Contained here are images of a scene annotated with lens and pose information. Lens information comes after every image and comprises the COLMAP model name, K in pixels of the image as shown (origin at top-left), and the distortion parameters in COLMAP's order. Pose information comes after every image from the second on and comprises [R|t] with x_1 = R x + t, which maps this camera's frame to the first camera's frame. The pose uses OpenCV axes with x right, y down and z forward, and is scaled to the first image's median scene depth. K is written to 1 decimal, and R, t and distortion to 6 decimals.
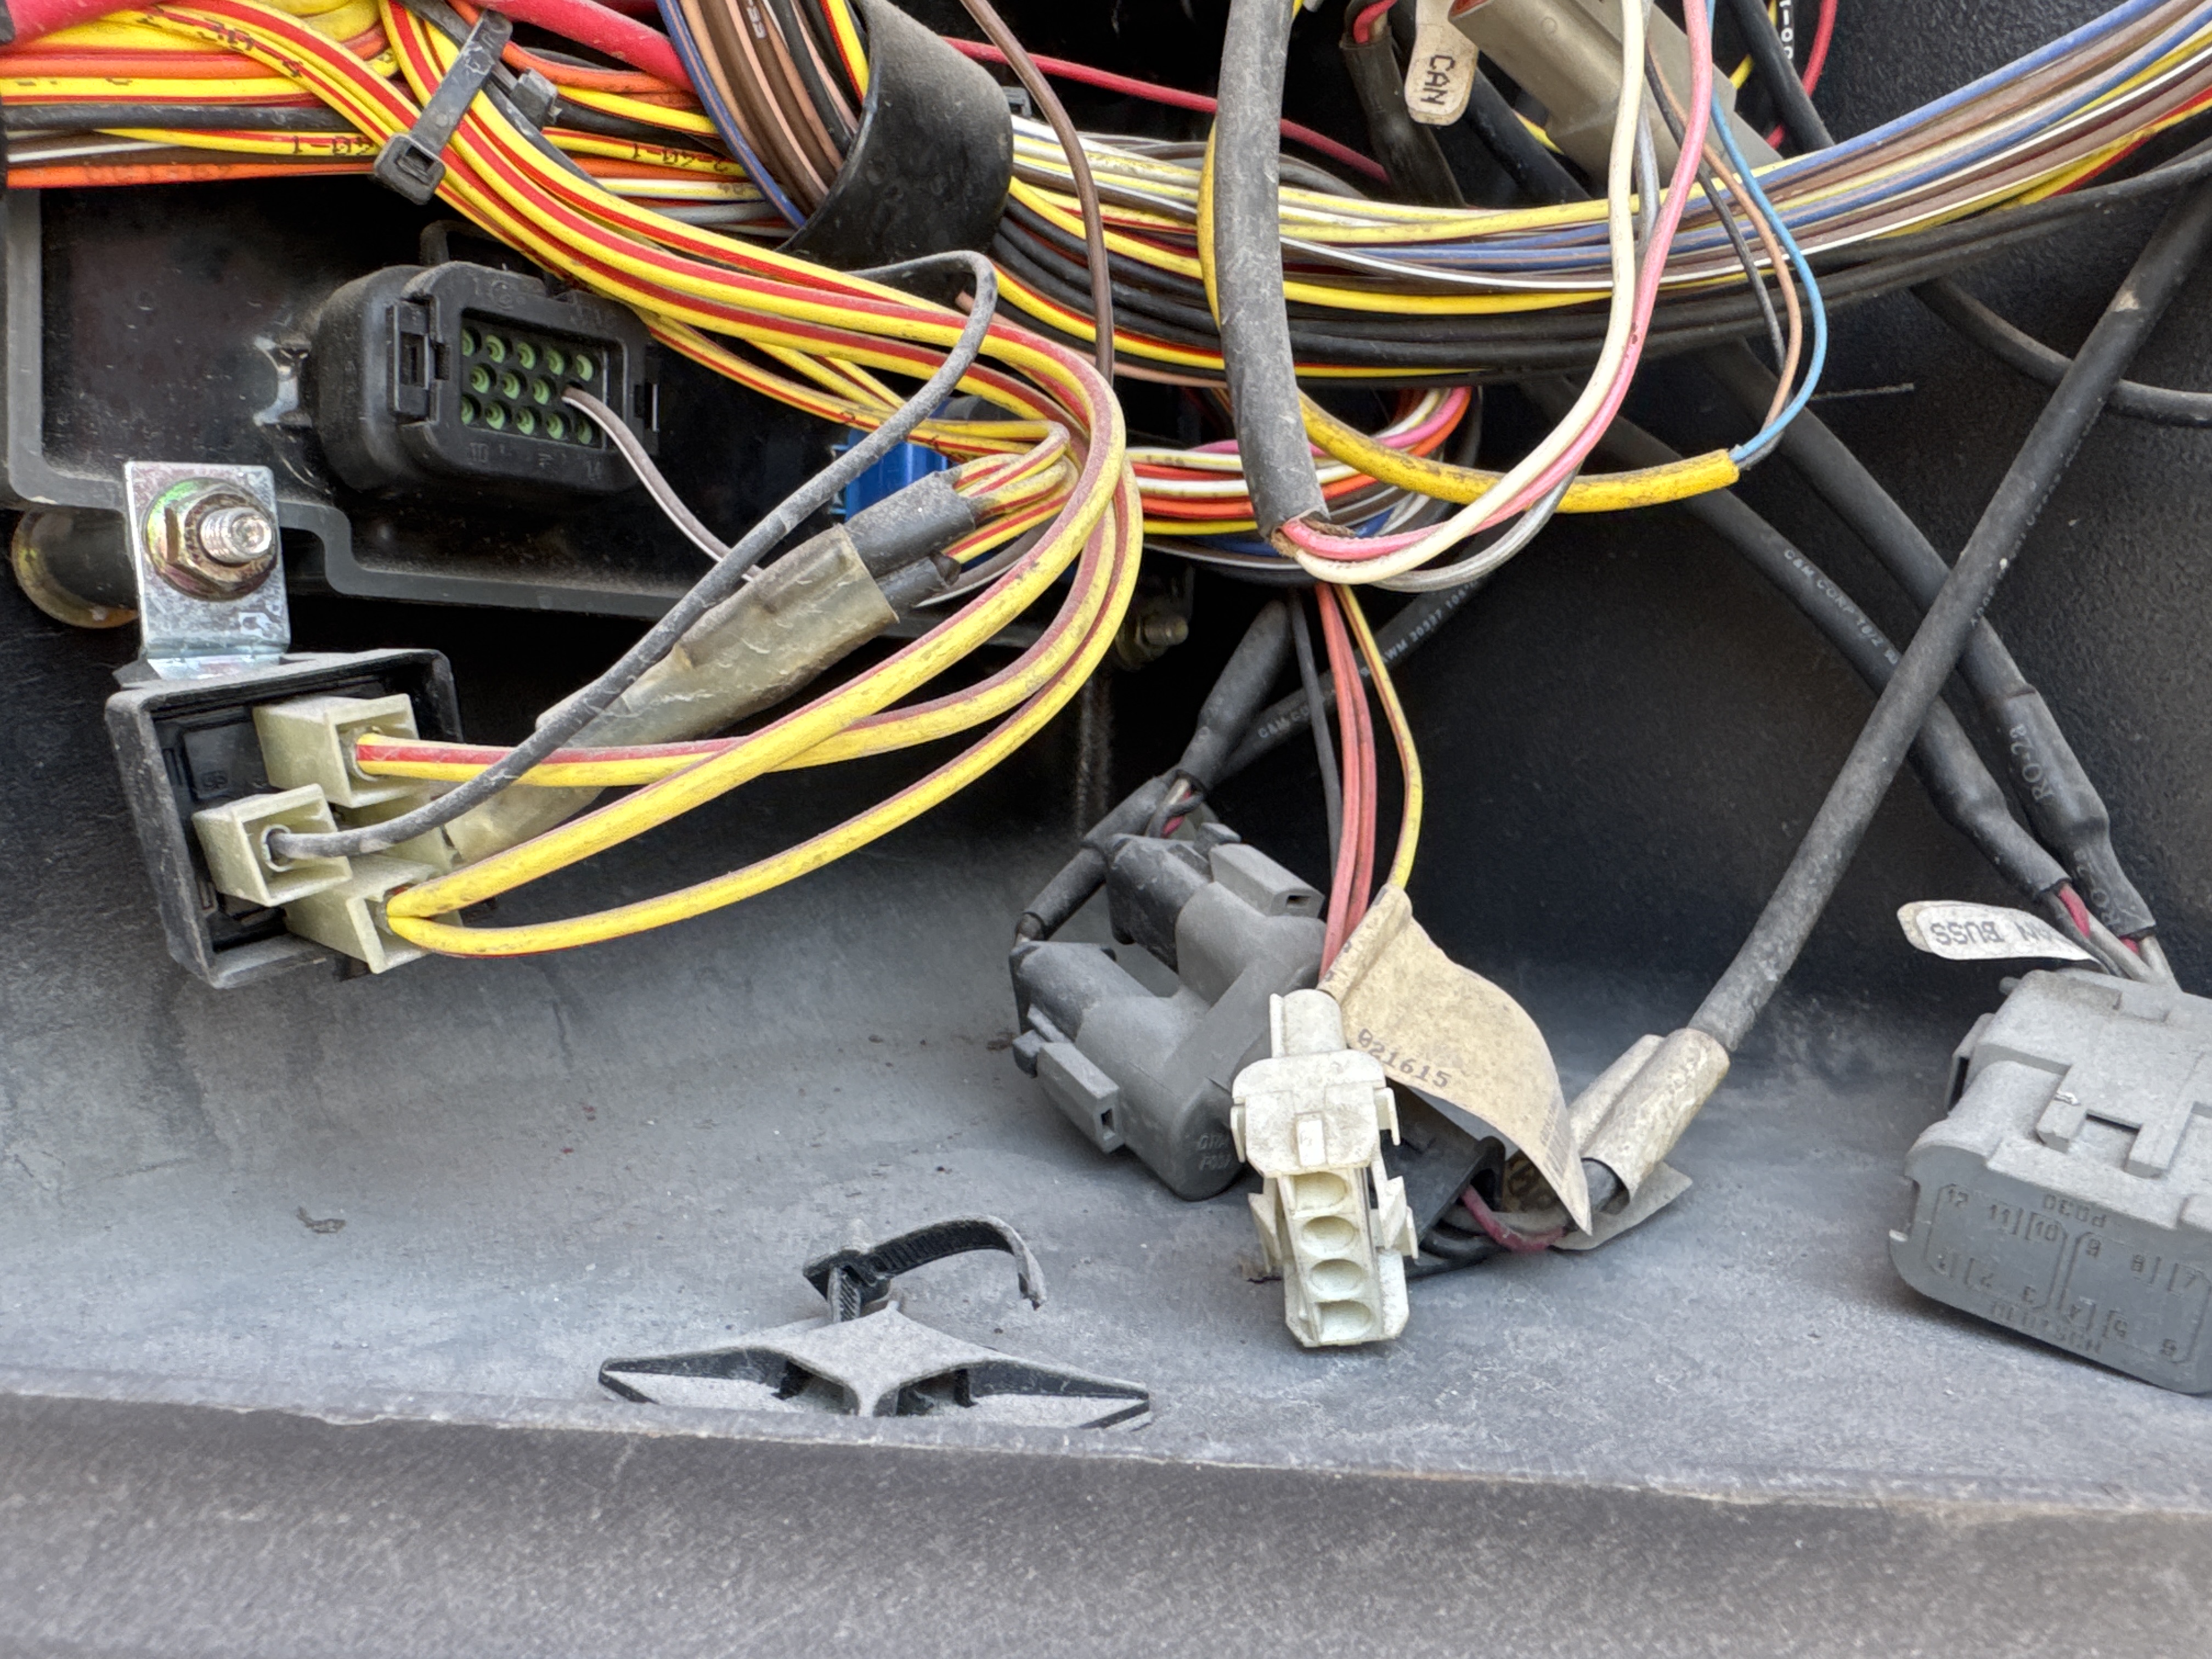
lens RADIAL K [[1636.6, 0, 1106.9], [0, 1636.6, 834.4], [0, 0, 1]] dist [-0.010358, -0.000233]
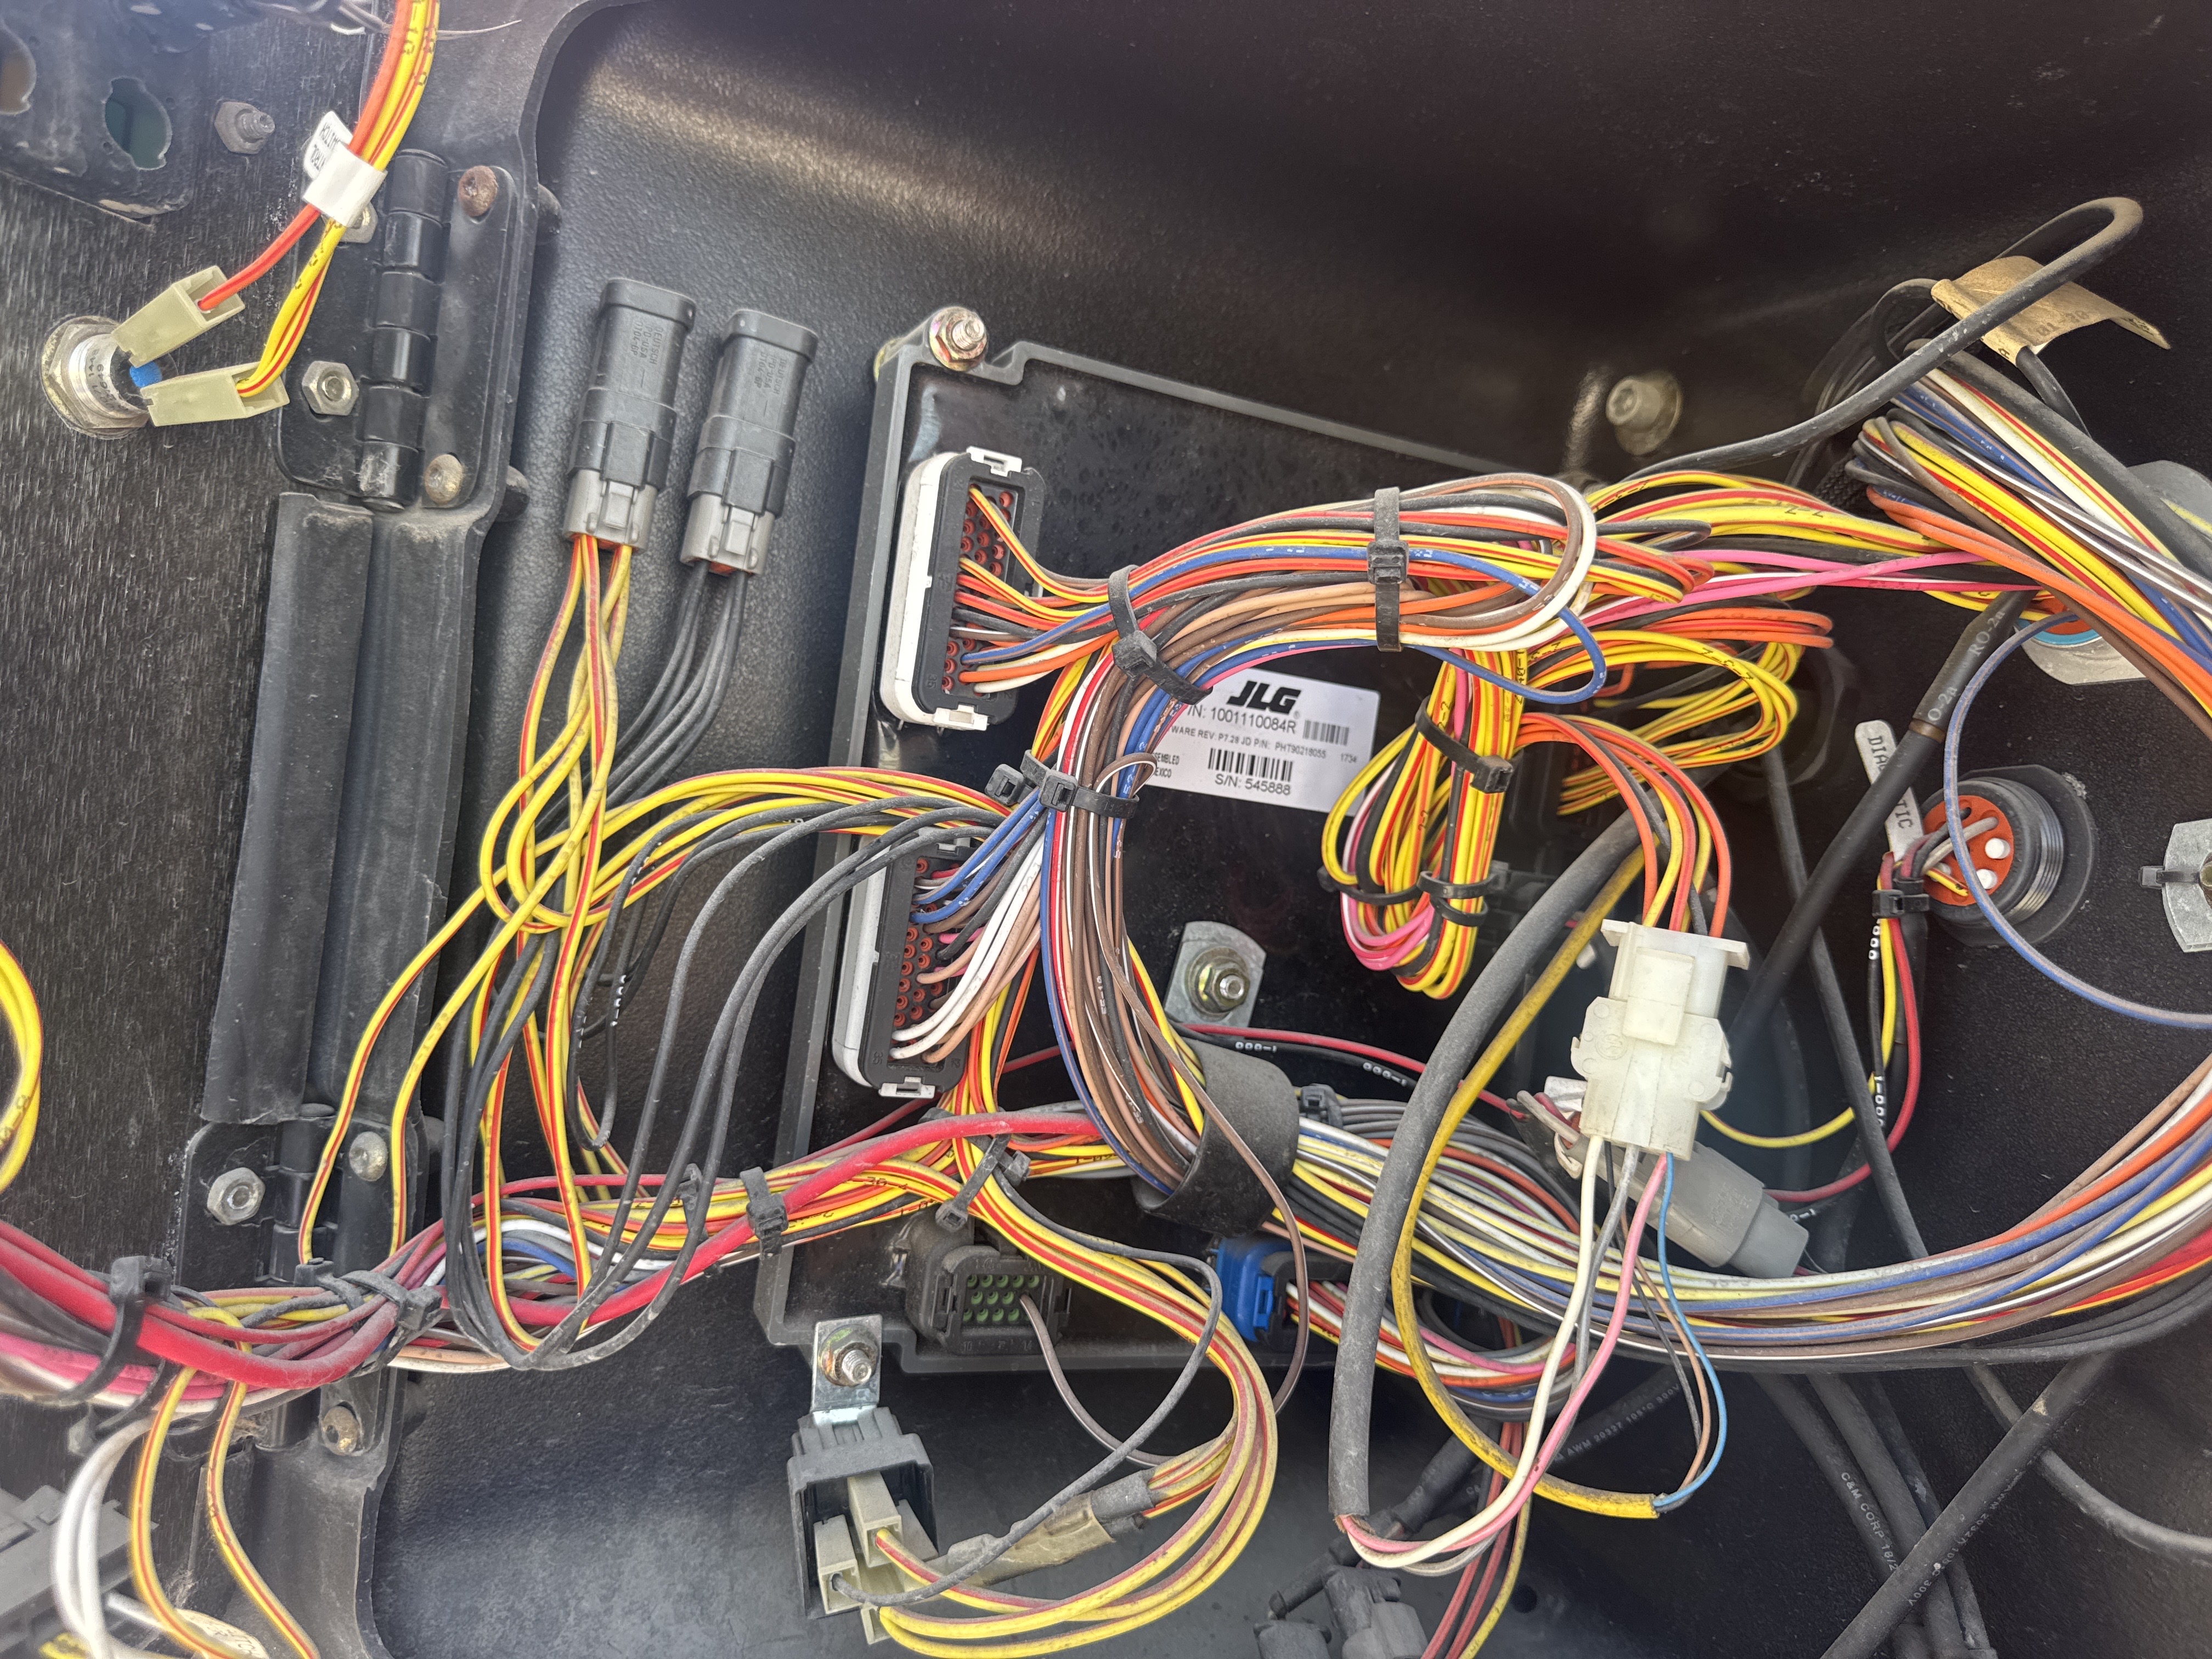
lens RADIAL K [[1636.6, 0, 1099.9], [0, 1636.6, 834.3], [0, 0, 1]] dist [-0.010358, -0.000233]
pose [[0.901065, 0.087965, -0.424668, 0.598107], [-0.134873, 0.987495, -0.081625, -0.784009], [0.412178, 0.130826, 0.901662, -0.873821]]
